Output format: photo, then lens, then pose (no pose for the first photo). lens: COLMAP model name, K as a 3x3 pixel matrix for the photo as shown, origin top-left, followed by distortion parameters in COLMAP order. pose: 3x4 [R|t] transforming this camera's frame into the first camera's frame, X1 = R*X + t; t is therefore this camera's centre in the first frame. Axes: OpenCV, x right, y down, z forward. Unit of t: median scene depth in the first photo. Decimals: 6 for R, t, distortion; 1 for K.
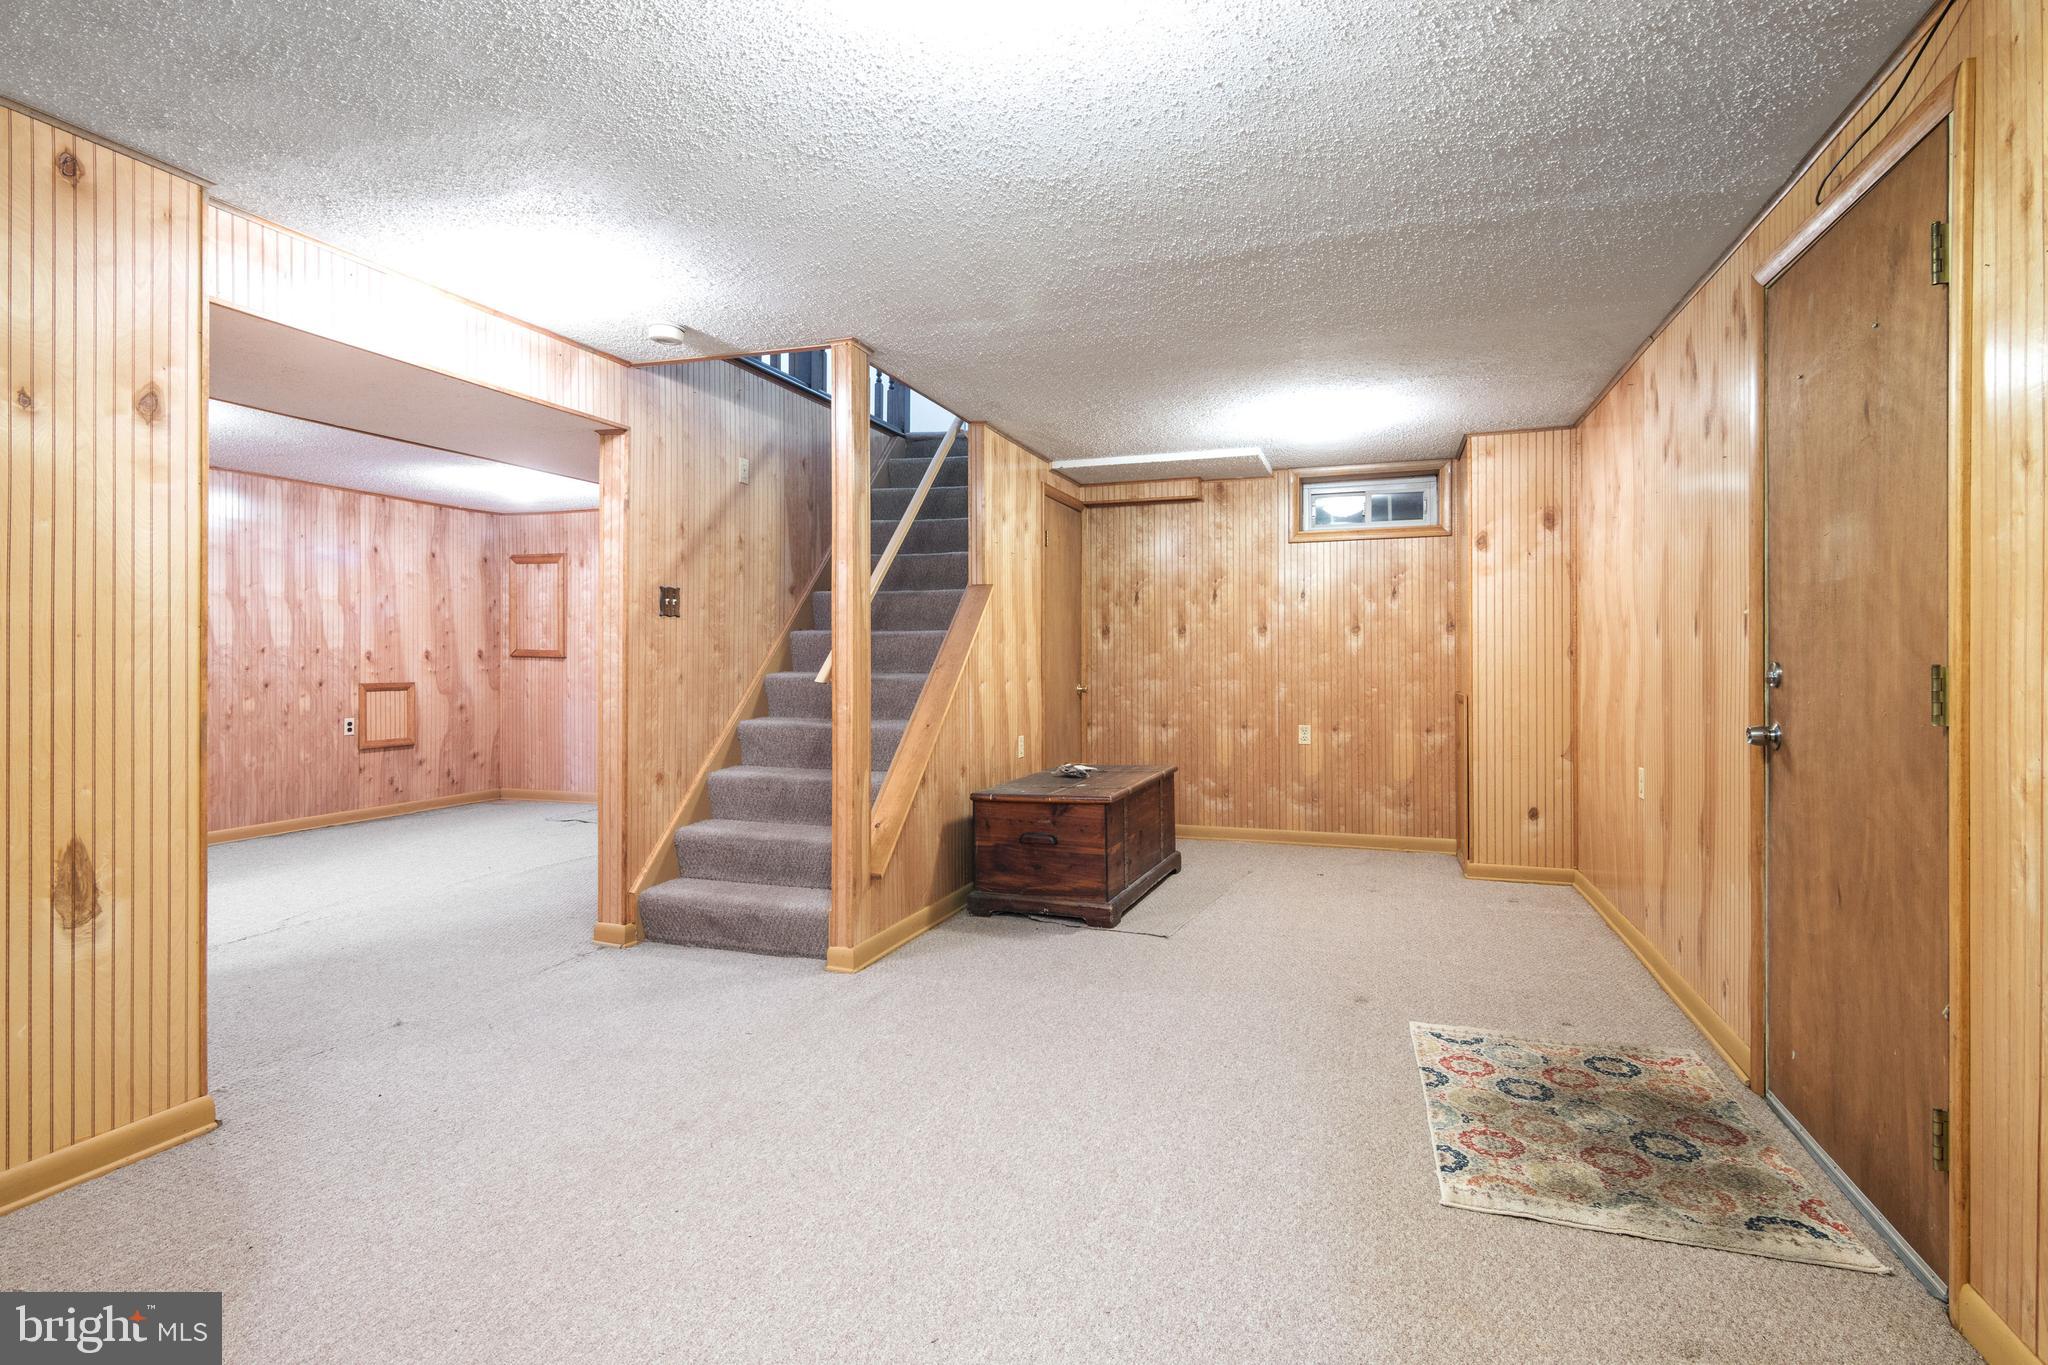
lens RADIAL K [[1019.2, 0, 1012.5], [0, 1019.2, 652.2], [0, 0, 1]] dist [0.027453, -0.017041]
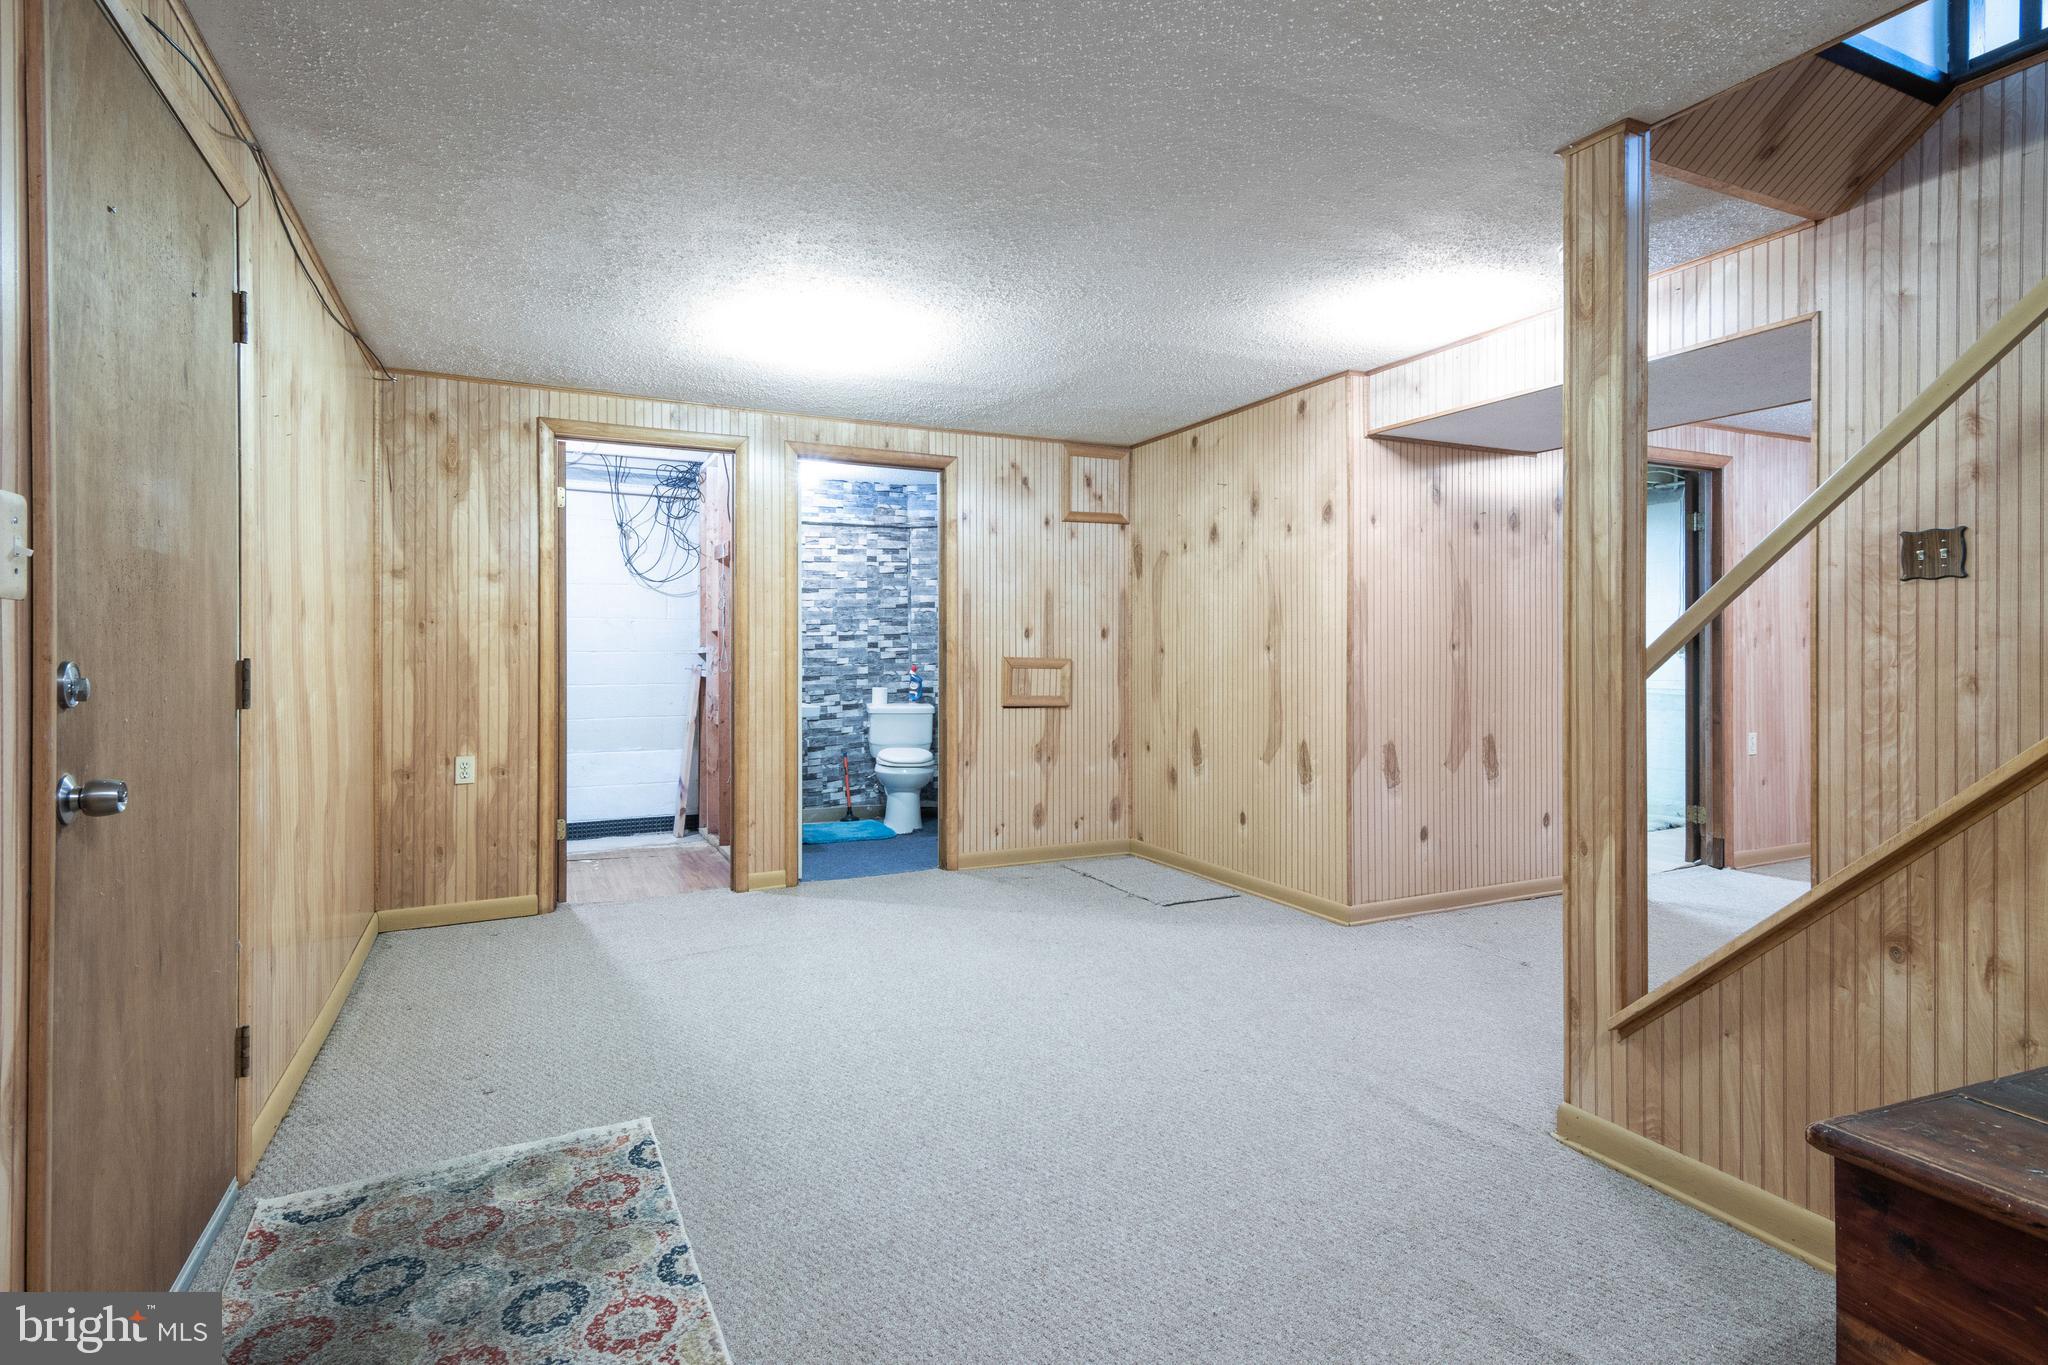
lens RADIAL K [[1019.2, 0, 1012.5], [0, 1019.2, 652.2], [0, 0, 1]] dist [0.027453, -0.017041]
pose [[-0.709243, 0.000624, -0.704964, 0.854719], [0.004192, 0.999986, -0.003332, 0.013751], [0.704951, -0.005319, -0.709236, 1.911510]]
